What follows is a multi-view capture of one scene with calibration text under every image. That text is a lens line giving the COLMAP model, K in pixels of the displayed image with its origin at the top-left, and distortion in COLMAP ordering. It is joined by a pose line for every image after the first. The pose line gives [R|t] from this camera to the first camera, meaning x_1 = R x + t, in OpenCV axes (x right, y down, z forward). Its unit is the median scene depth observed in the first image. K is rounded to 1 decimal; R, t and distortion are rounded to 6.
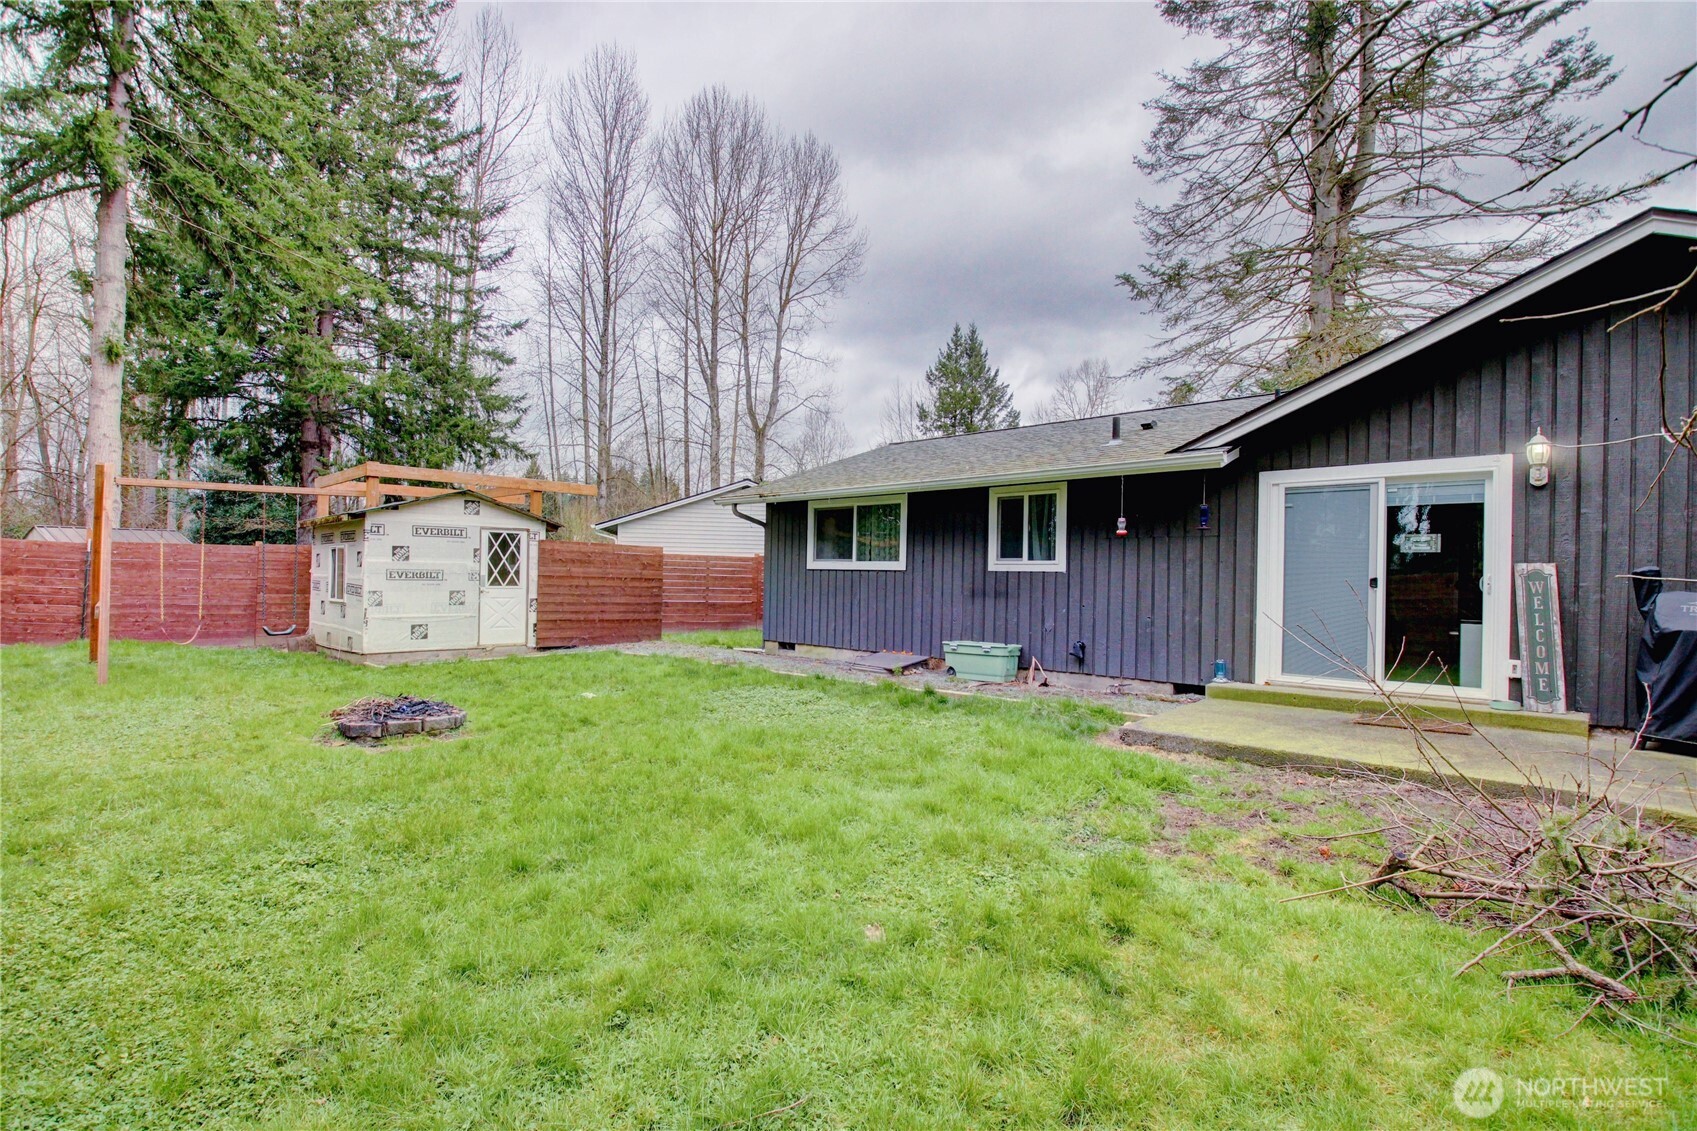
lens RADIAL K [[796.1, 0, 848.5], [0, 796.1, 570.3], [0, 0, 1]] dist [-0.000591, -0.006963]
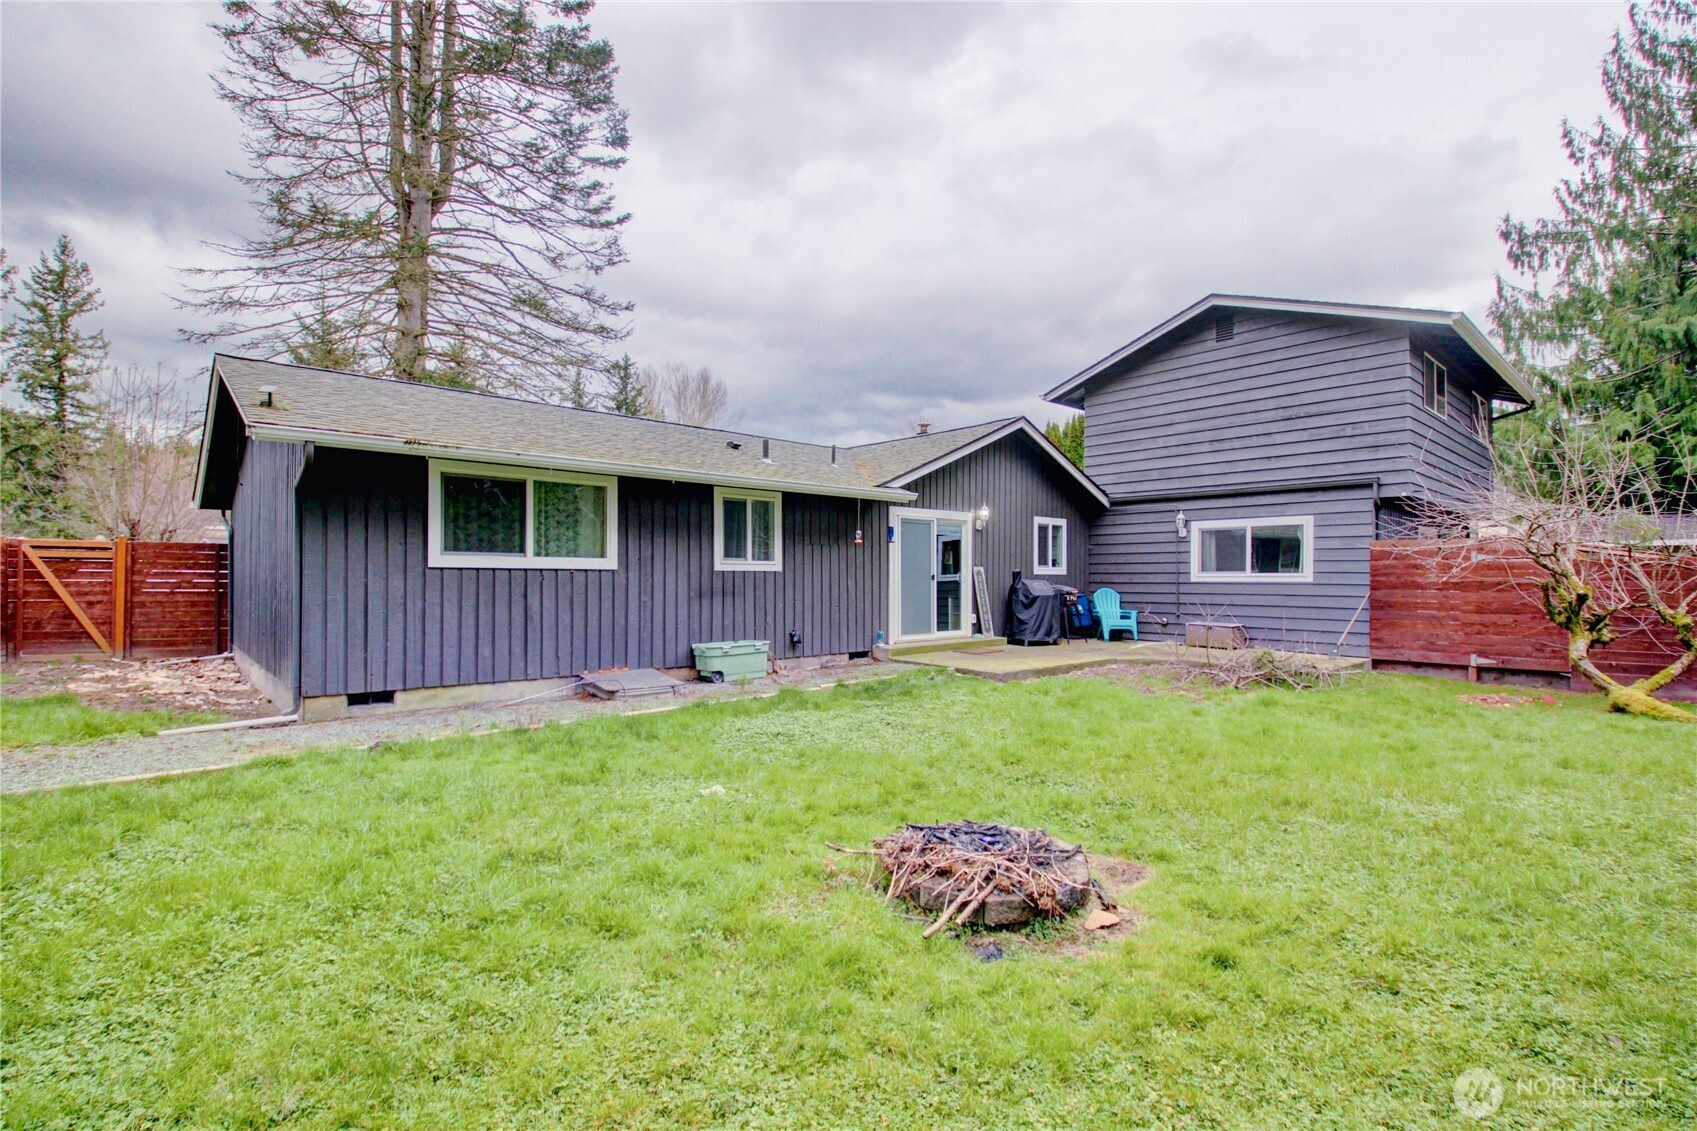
lens RADIAL K [[796.1, 0, 849.1], [0, 796.1, 572.1], [0, 0, 1]] dist [-0.000591, -0.006963]
pose [[0.064576, -0.009728, 0.997865, -0.815866], [-0.008932, 0.999907, 0.010326, -0.008927], [-0.997873, -0.009580, 0.064483, 0.785311]]
